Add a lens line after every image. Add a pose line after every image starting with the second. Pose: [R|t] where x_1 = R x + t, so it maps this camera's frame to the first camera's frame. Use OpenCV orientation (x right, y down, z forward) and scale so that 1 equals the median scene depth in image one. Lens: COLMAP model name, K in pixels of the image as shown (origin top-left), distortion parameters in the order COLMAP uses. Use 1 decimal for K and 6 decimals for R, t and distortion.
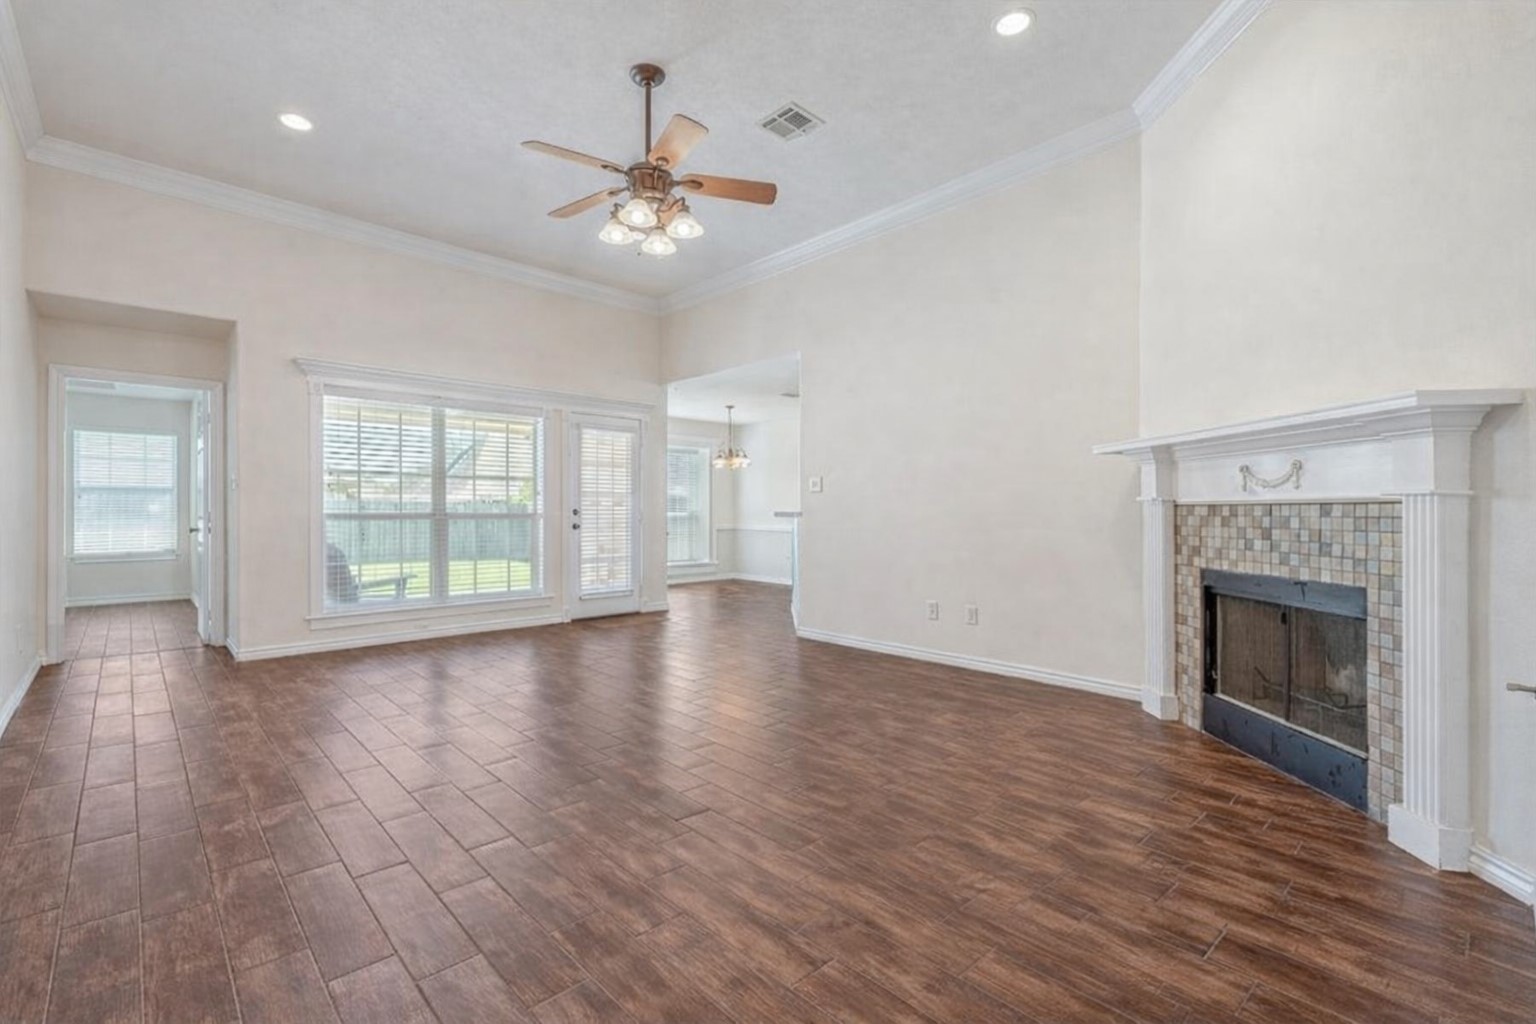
lens RADIAL K [[665.4, 0, 767.6], [0, 665.4, 511.3], [0, 0, 1]] dist [0.001898, -0.000332]
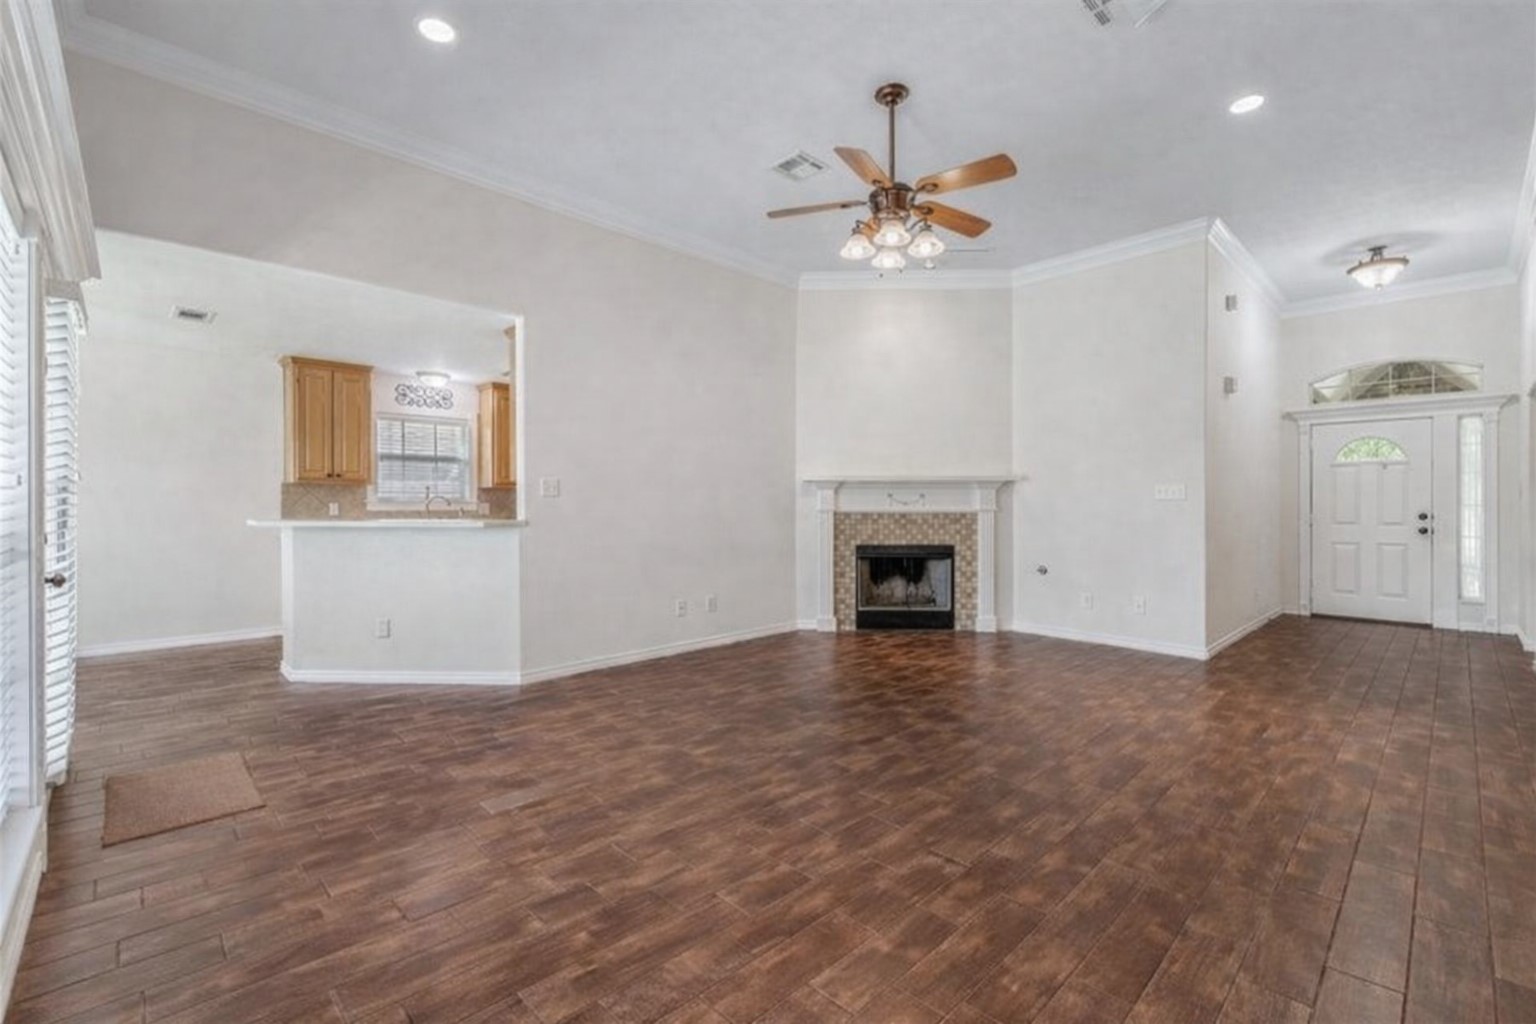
lens RADIAL K [[665.4, 0, 767.6], [0, 665.4, 511.3], [0, 0, 1]] dist [0.001898, -0.000332]
pose [[-0.004222, -0.002349, 0.999988, -0.366217], [0.000832, 0.999997, 0.002353, -0.005755], [-0.999991, 0.000842, -0.004220, 0.357711]]
